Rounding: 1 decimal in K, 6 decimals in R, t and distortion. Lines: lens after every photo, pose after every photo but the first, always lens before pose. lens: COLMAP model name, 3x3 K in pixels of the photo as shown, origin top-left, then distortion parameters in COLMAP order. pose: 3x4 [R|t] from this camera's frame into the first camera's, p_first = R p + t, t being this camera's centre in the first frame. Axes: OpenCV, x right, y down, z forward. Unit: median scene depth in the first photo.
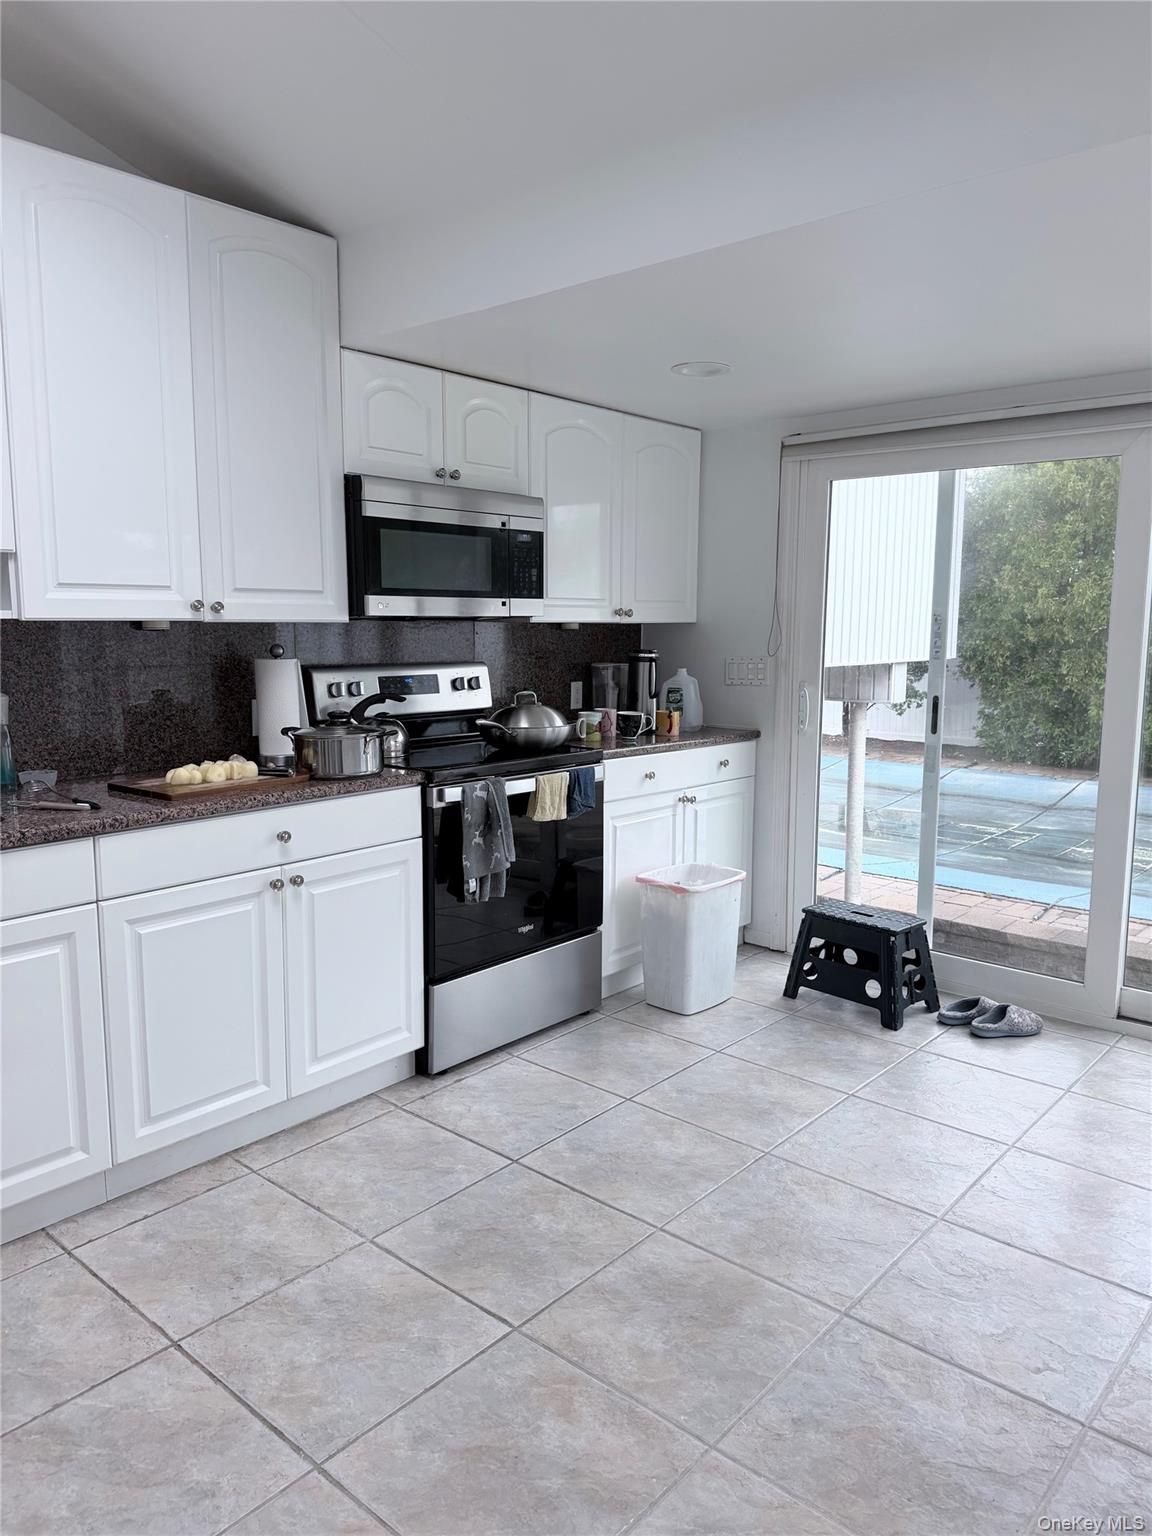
lens RADIAL K [[1069.6, 0, 584.2], [0, 1069.6, 763.9], [0, 0, 1]] dist [0.042478, -0.001403]
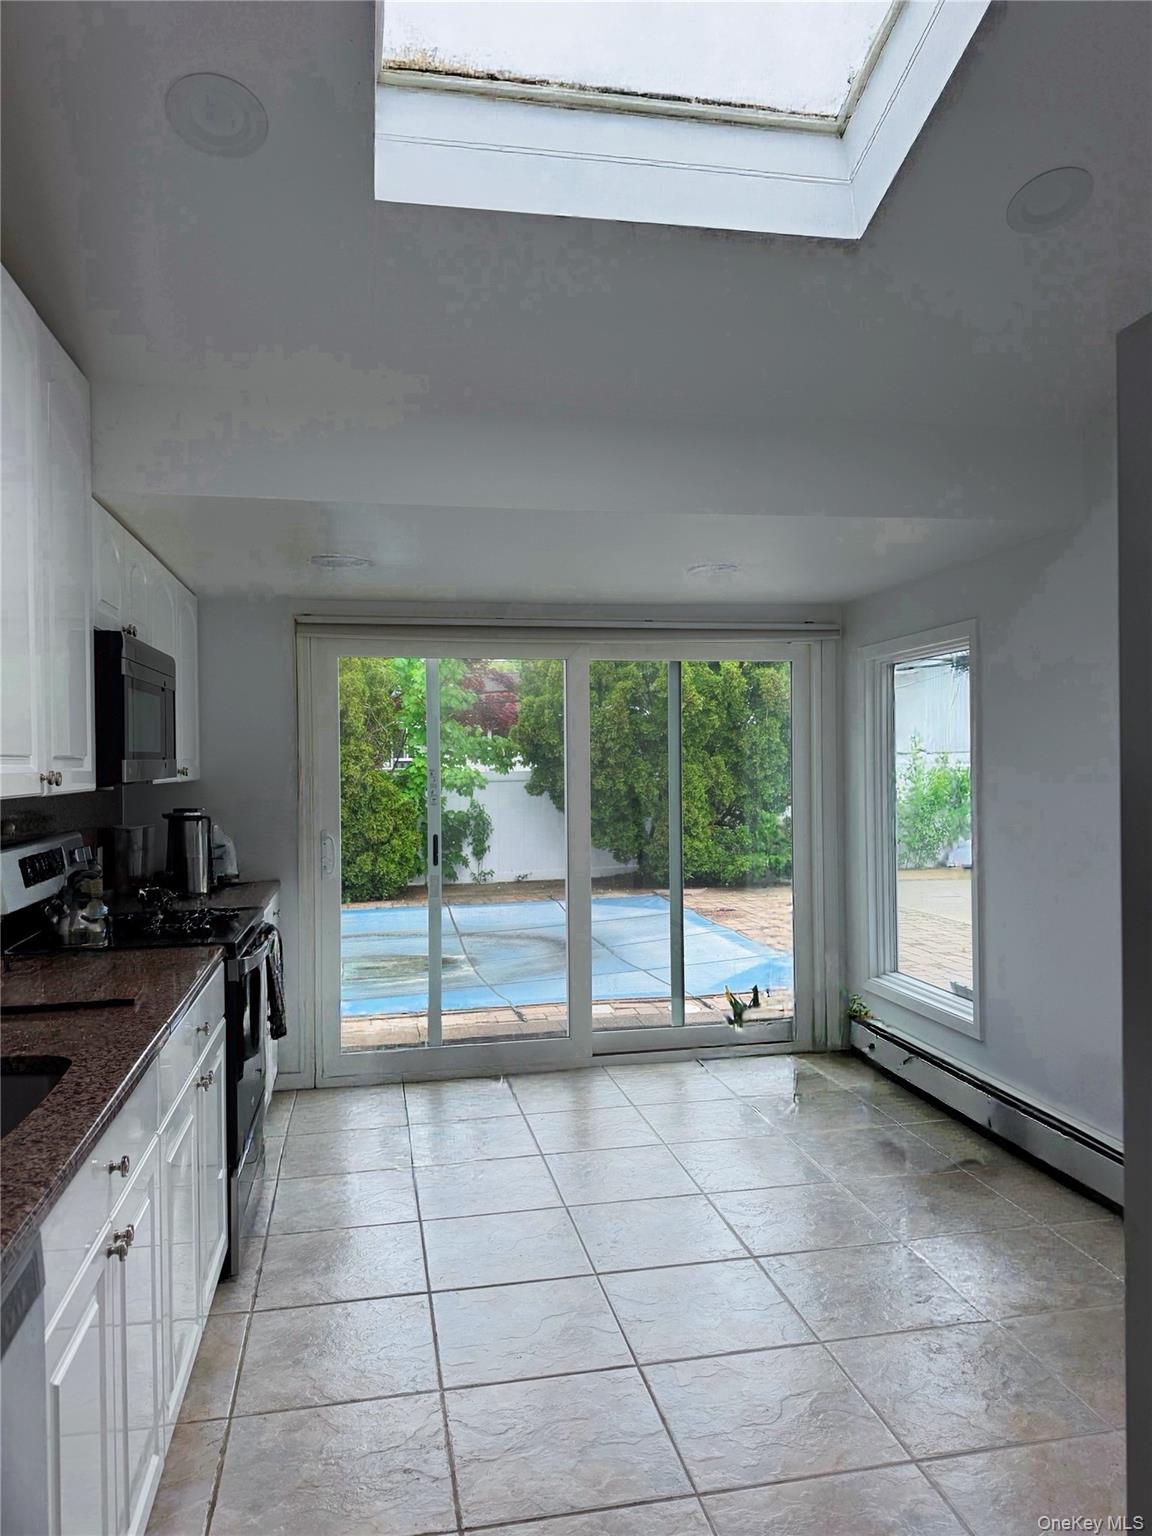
lens RADIAL K [[1069.6, 0, 588.4], [0, 1069.6, 765.2], [0, 0, 1]] dist [0.042478, -0.001403]
pose [[0.613061, -0.014095, 0.789910, -0.612249], [0.121847, 0.989565, -0.076910, -0.031063], [-0.780583, 0.143399, 0.608381, 0.125359]]
